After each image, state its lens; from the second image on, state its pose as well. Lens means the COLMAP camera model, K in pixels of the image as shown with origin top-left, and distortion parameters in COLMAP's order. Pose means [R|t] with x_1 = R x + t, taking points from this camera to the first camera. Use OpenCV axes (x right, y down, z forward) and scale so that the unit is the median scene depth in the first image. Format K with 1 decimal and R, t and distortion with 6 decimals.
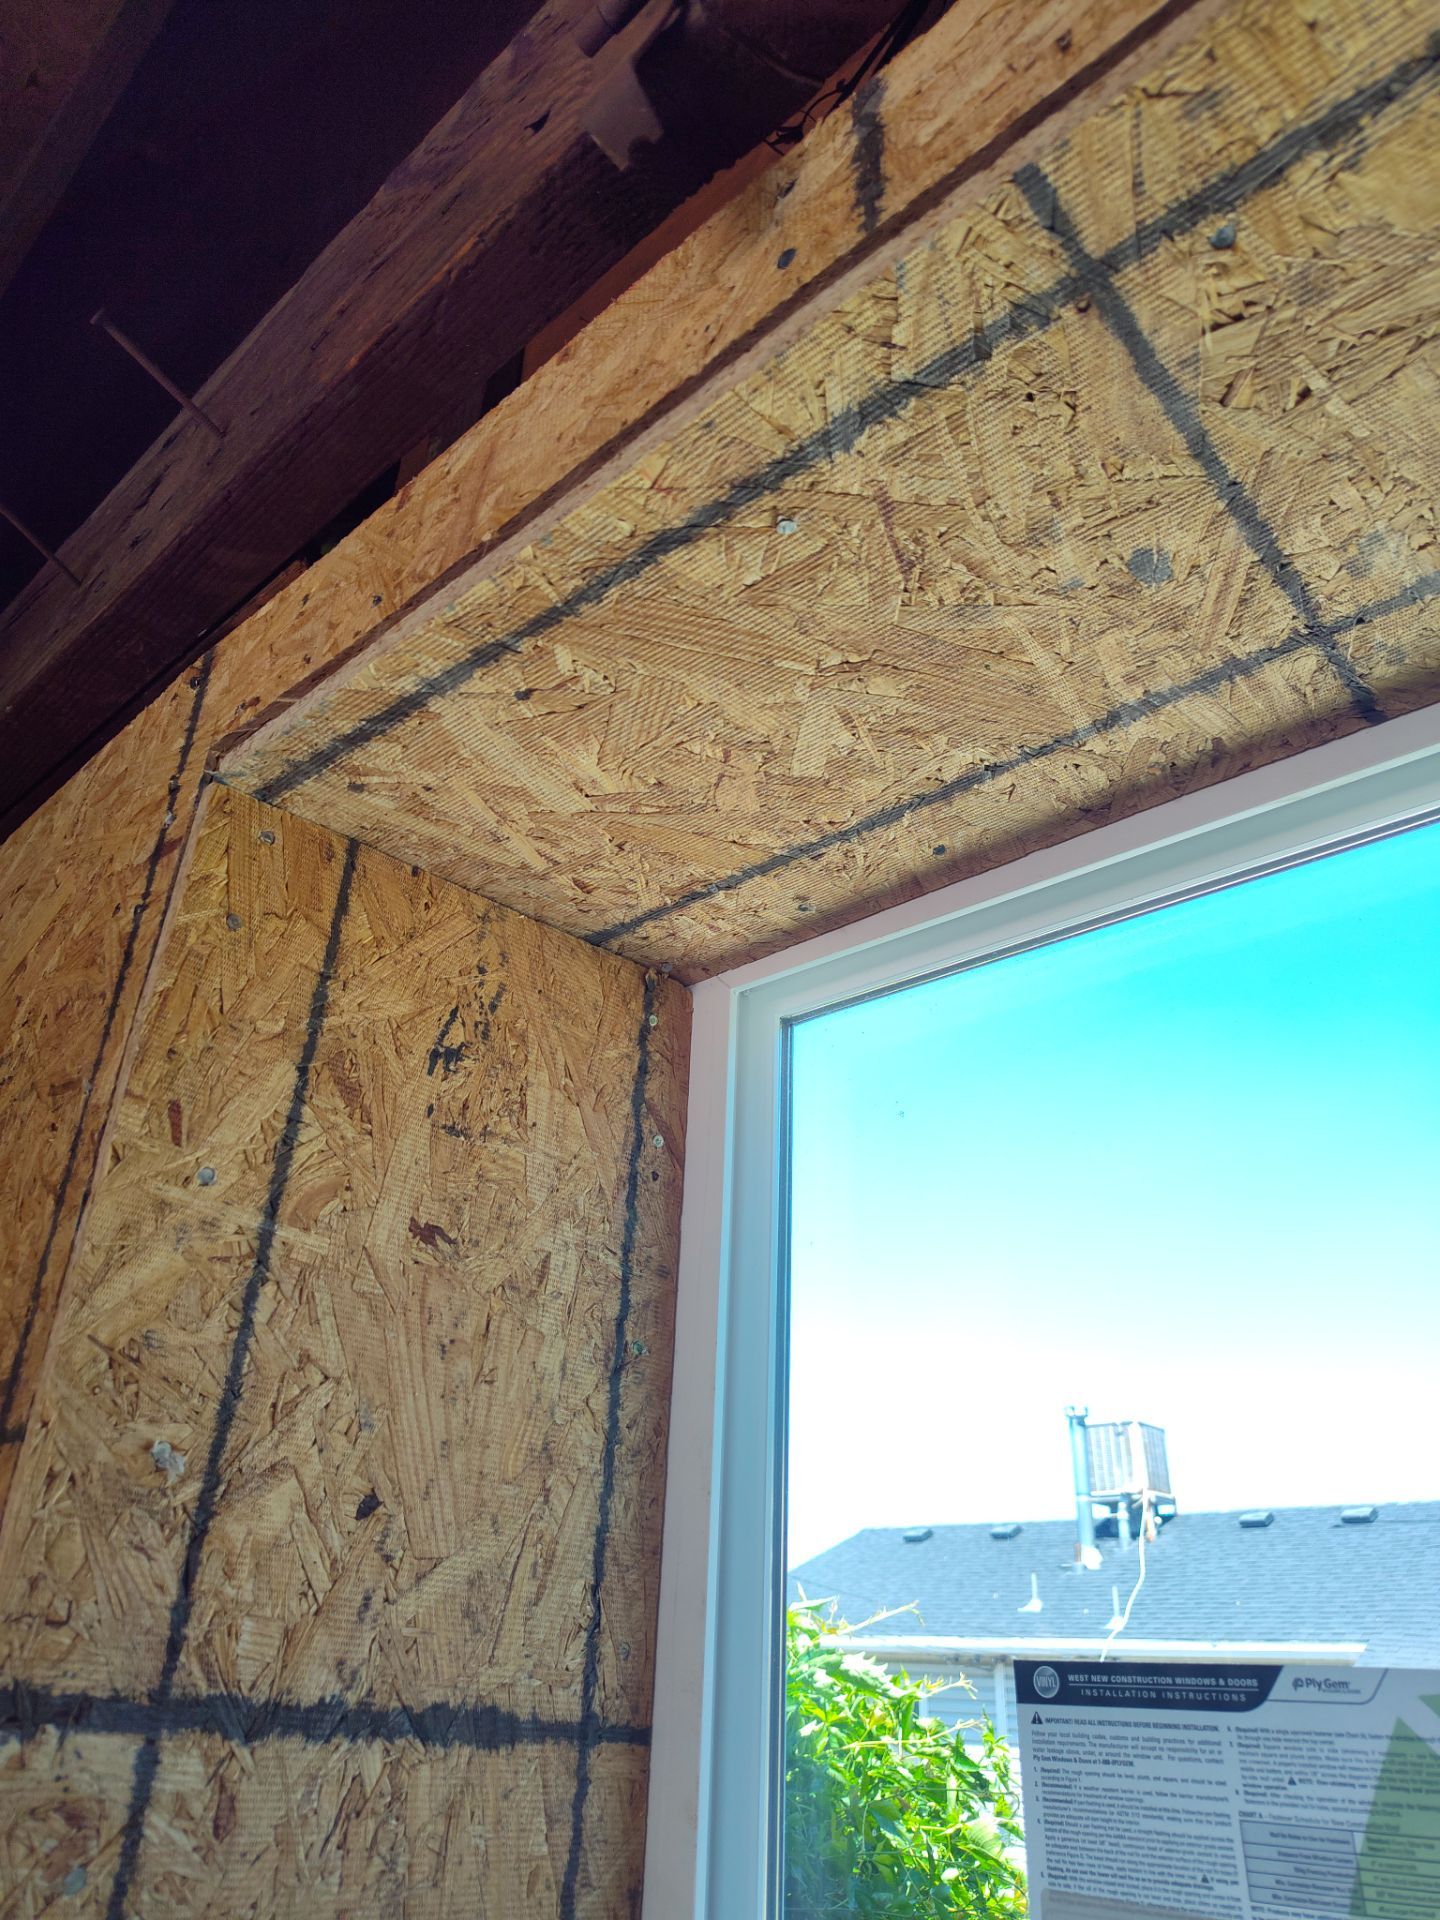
lens RADIAL K [[1325.4, 0, 733.2], [0, 1325.4, 958.1], [0, 0, 1]] dist [0.049440, -0.060260]
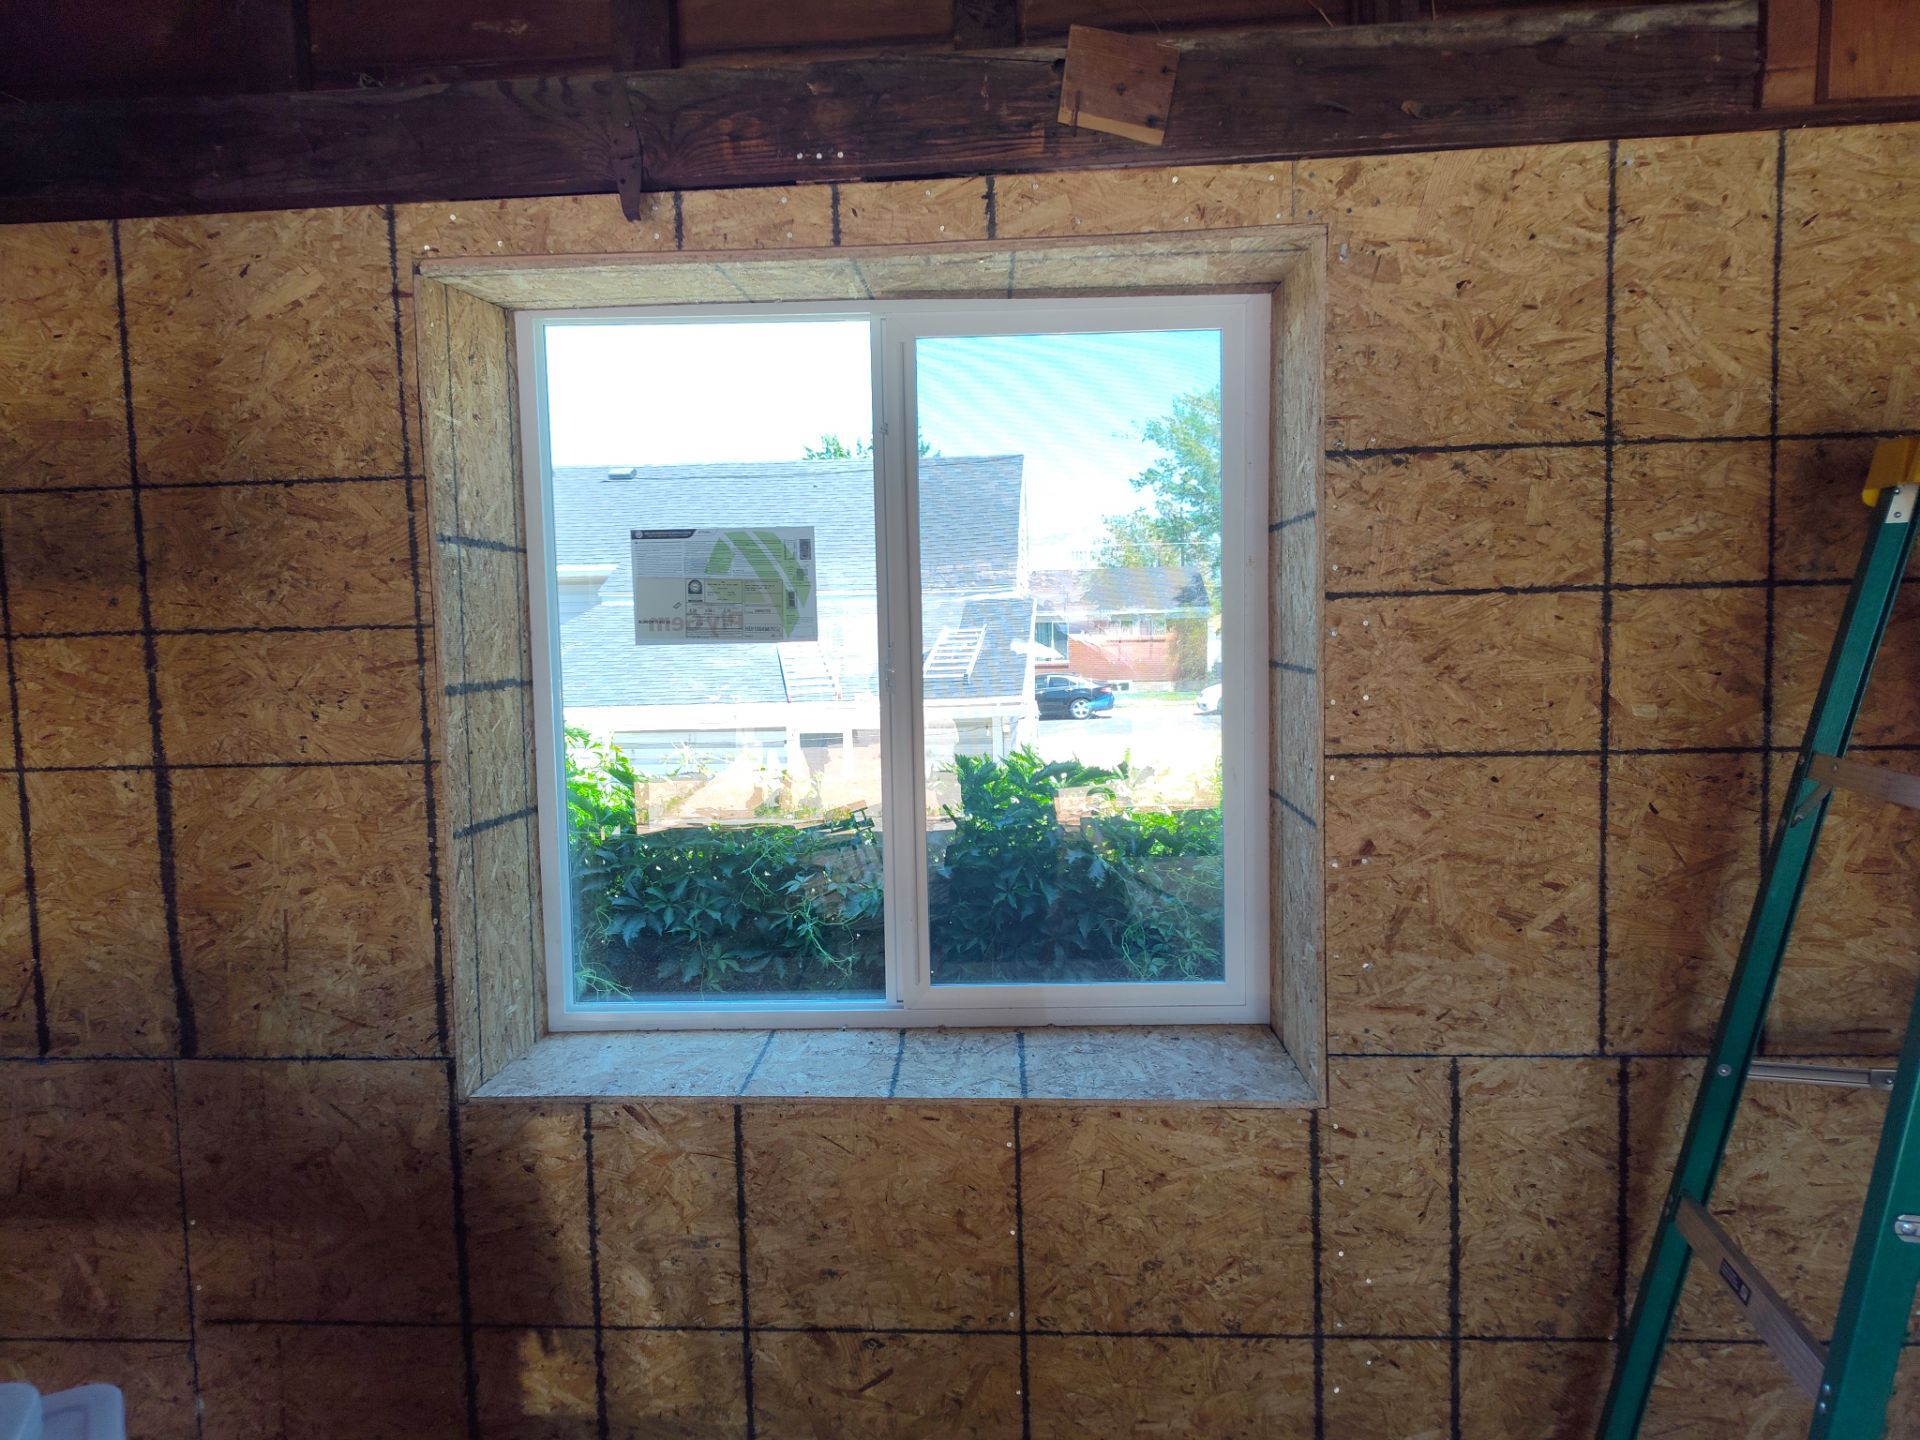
lens RADIAL K [[1308.9, 0, 952.6], [0, 1308.9, 726.2], [0, 0, 1]] dist [0.062521, -0.069874]
pose [[0.790636, -0.103763, 0.603430, -1.492441], [-0.248345, 0.846483, 0.470948, -1.091127], [-0.559661, -0.522207, 0.643490, -2.423476]]
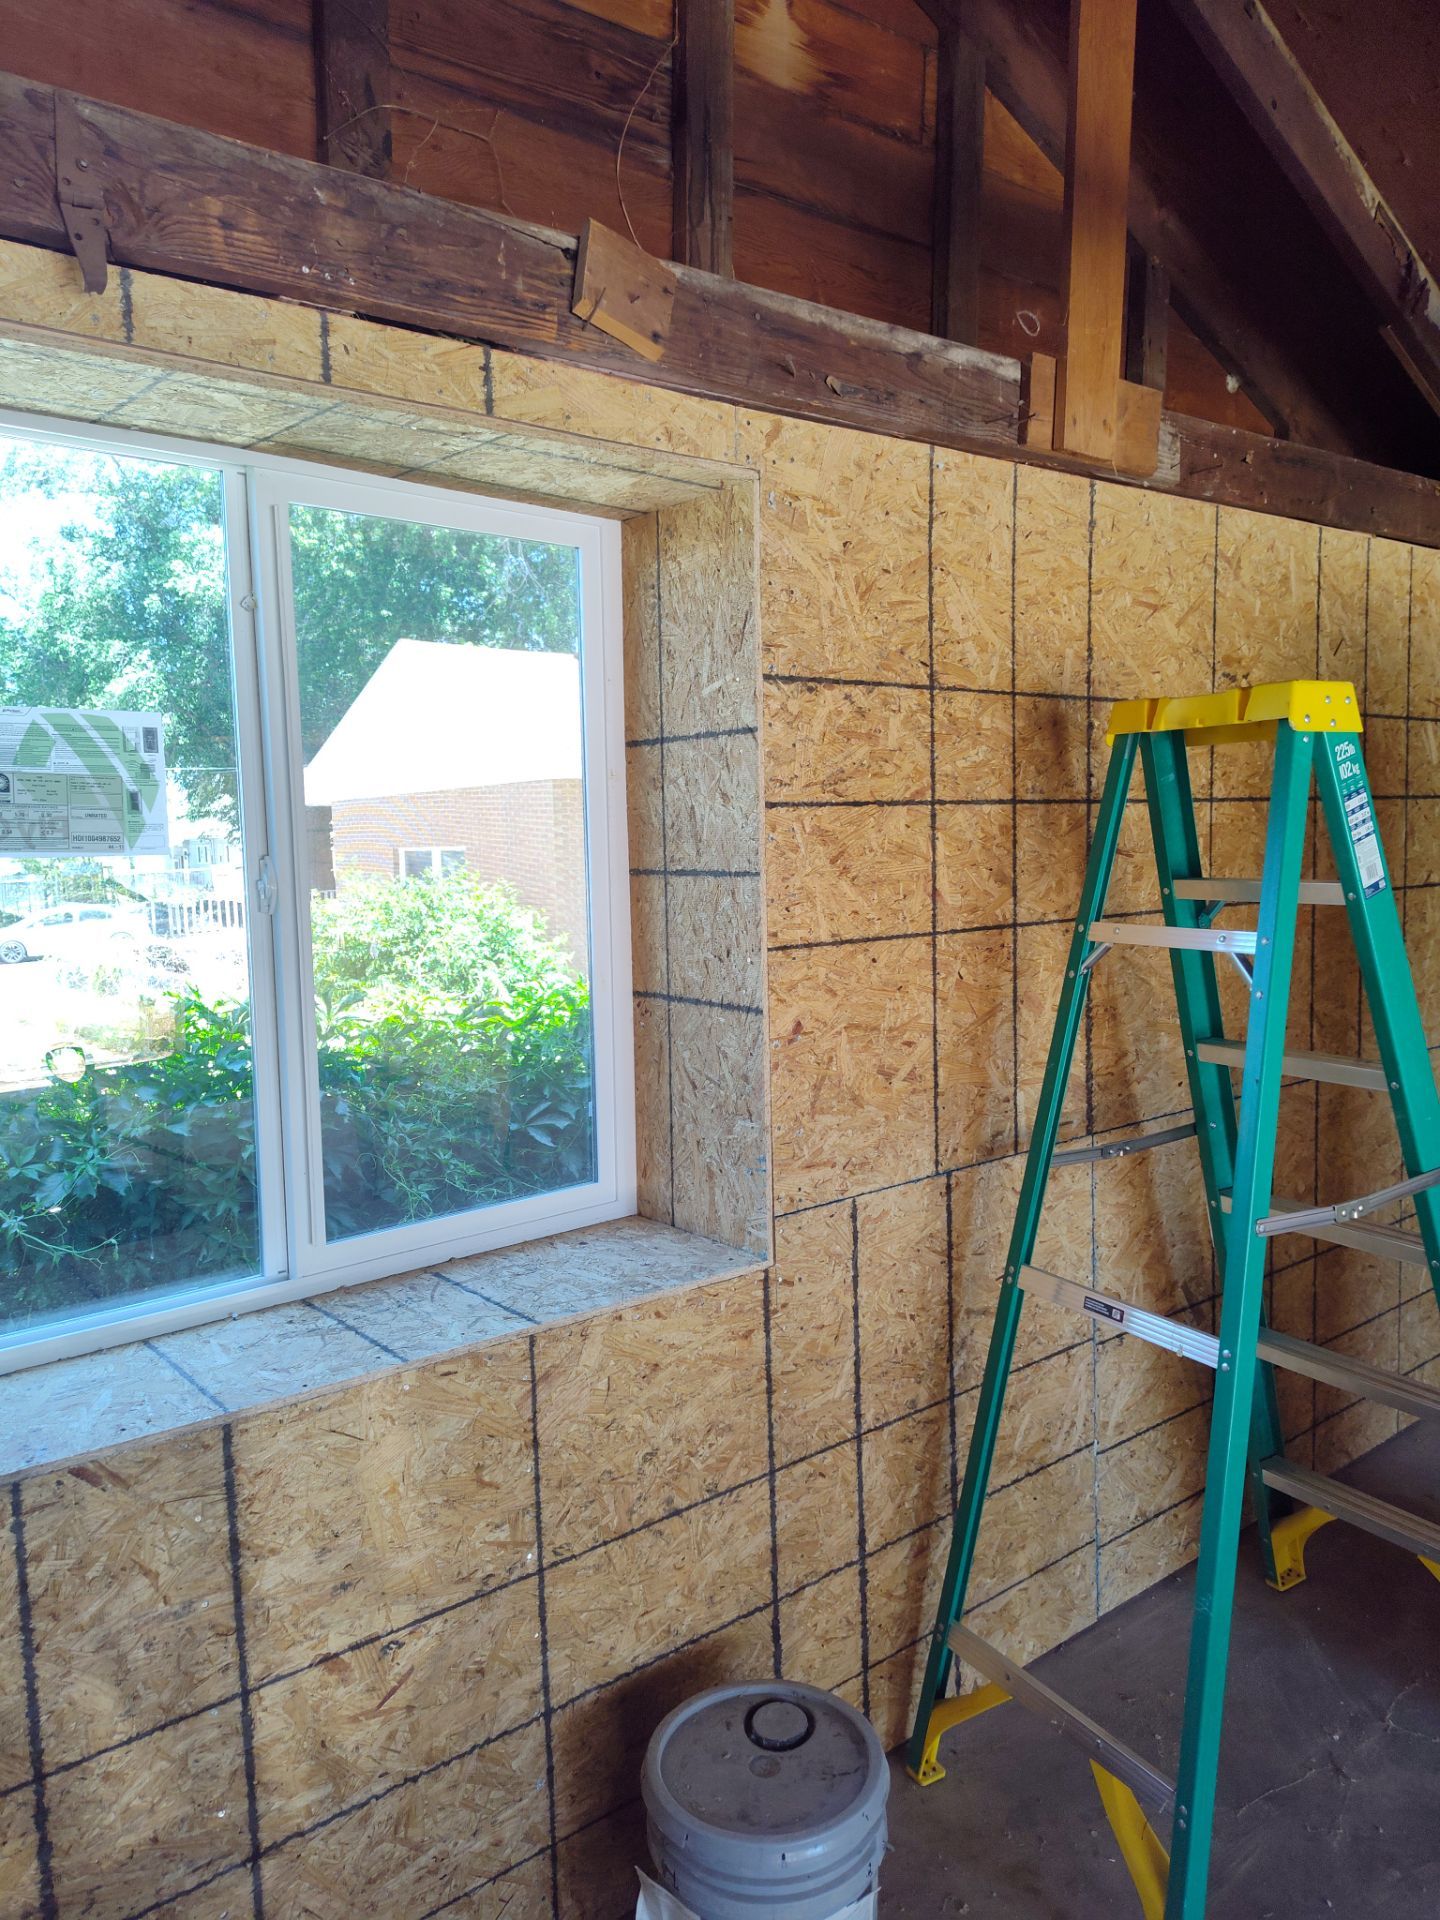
lens RADIAL K [[1308.9, 0, 720.0], [0, 1308.9, 960.0], [0, 0, 1]] dist [0.062521, -0.069874]
pose [[0.186995, -0.133872, 0.973196, -2.363128], [-0.443884, 0.872255, 0.205277, -0.372167], [-0.876356, -0.470372, 0.103683, -1.140235]]
